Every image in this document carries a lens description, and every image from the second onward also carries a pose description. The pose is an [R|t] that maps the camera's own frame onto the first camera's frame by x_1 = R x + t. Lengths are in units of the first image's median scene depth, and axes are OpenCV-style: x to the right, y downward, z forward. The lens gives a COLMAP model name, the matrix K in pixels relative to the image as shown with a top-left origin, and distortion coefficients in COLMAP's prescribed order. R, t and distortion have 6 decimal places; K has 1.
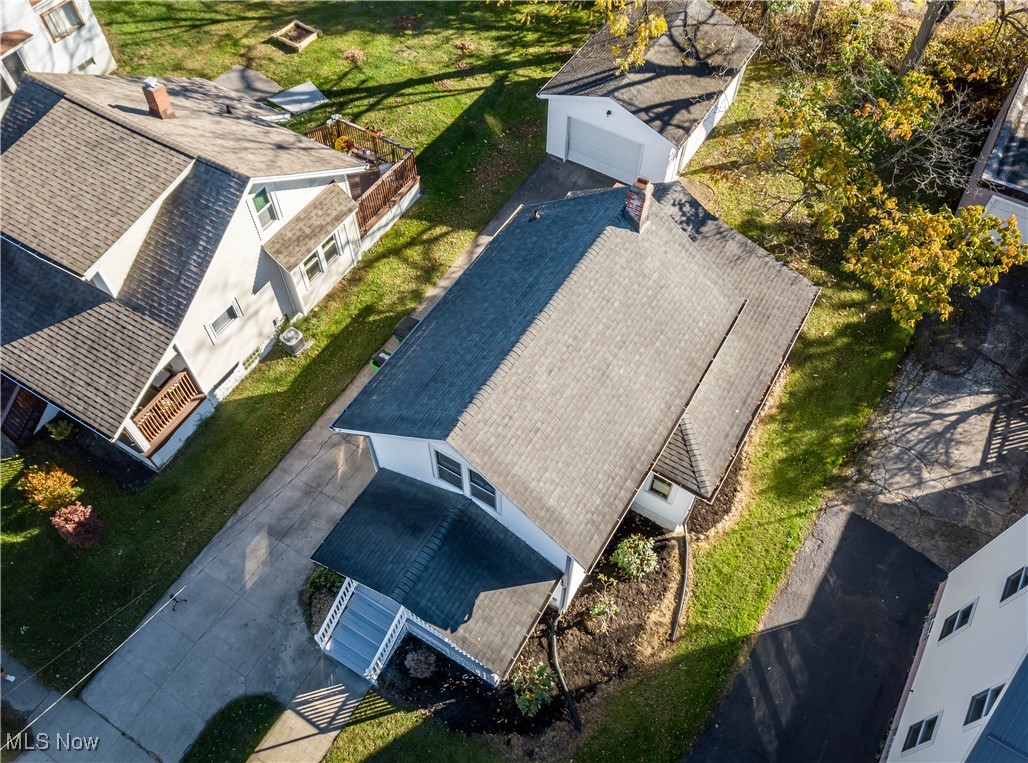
lens RADIAL K [[780.5, 0, 507.3], [0, 780.5, 374.1], [0, 0, 1]] dist [0.029046, -0.015820]
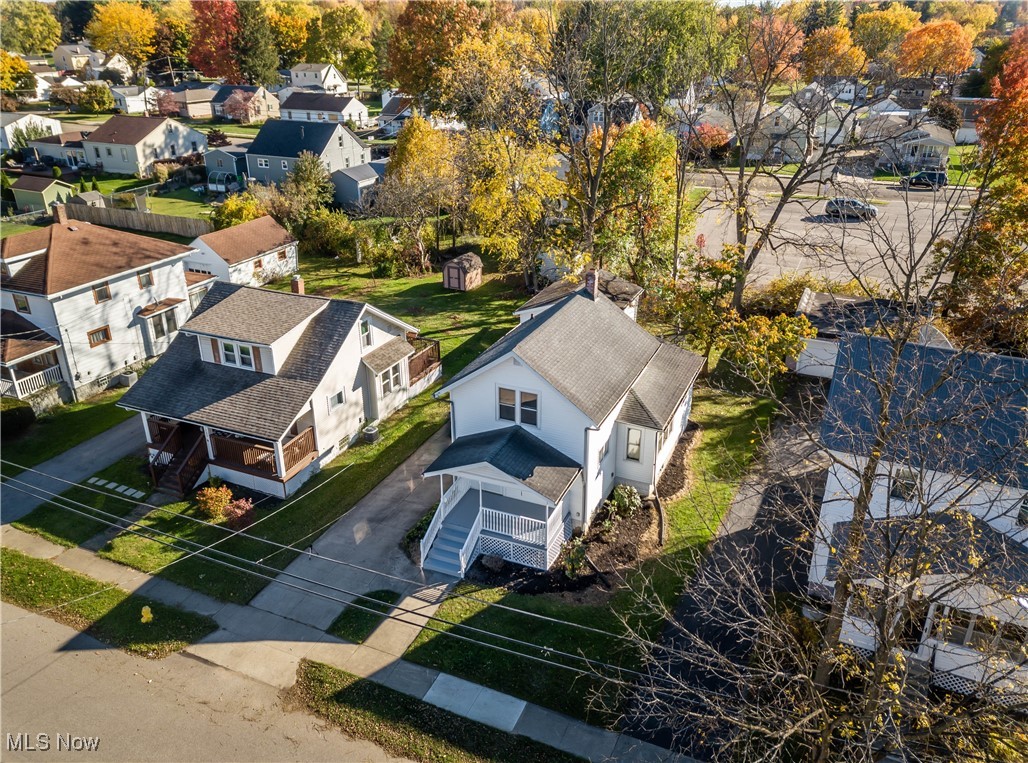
lens RADIAL K [[780.5, 0, 519.2], [0, 780.5, 373.0], [0, 0, 1]] dist [0.029046, -0.015820]
pose [[0.991779, -0.057094, 0.114522, -0.192692], [0.108512, 0.849576, -0.516183, 0.763369], [-0.067824, 0.524367, 0.848787, -0.371660]]
